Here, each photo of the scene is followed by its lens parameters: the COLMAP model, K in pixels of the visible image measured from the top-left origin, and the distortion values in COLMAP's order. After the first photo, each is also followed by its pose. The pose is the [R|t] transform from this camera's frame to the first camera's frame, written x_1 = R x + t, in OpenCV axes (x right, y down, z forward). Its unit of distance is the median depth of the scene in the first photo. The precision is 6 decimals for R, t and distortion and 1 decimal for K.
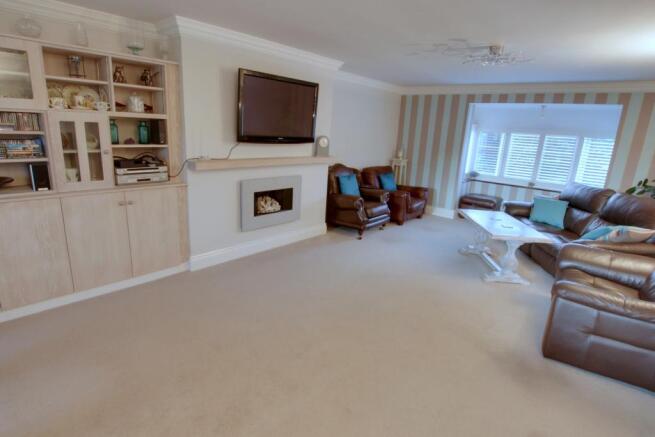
lens RADIAL K [[318.7, 0, 327.5], [0, 318.7, 218.5], [0, 0, 1]] dist [-0.023142, 0.000320]
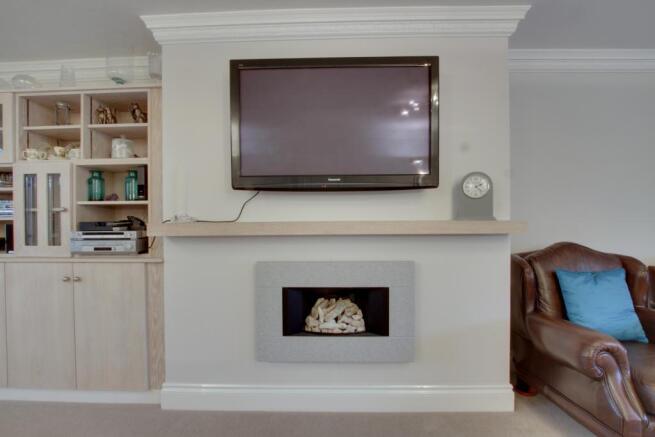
lens RADIAL K [[318.7, 0, 327.5], [0, 318.7, 218.5], [0, 0, 1]] dist [-0.023142, 0.000320]
pose [[0.648678, -0.051844, -0.759295, 0.227423], [-0.159844, 0.966144, -0.202524, -0.104294], [0.744088, 0.252742, 0.618429, 0.766859]]
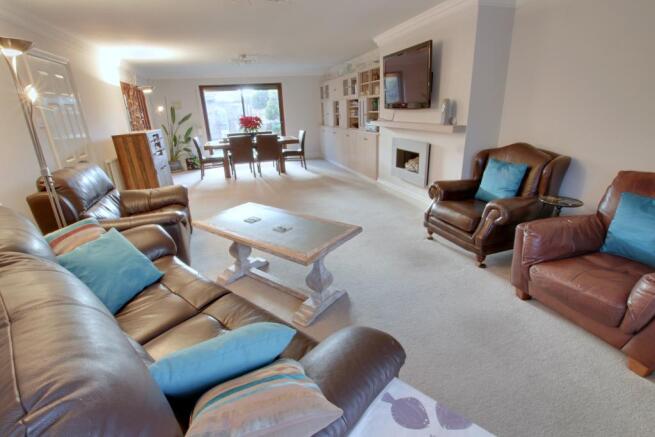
lens RADIAL K [[307.8, 0, 327.5], [0, 307.8, 218.5], [0, 0, 1]] dist [-0.019949, 0.000386]
pose [[-0.517989, 0.257712, -0.815642, 1.090142], [-0.216492, 0.882993, 0.416480, -0.310539], [0.827538, 0.392312, -0.401588, 1.485658]]
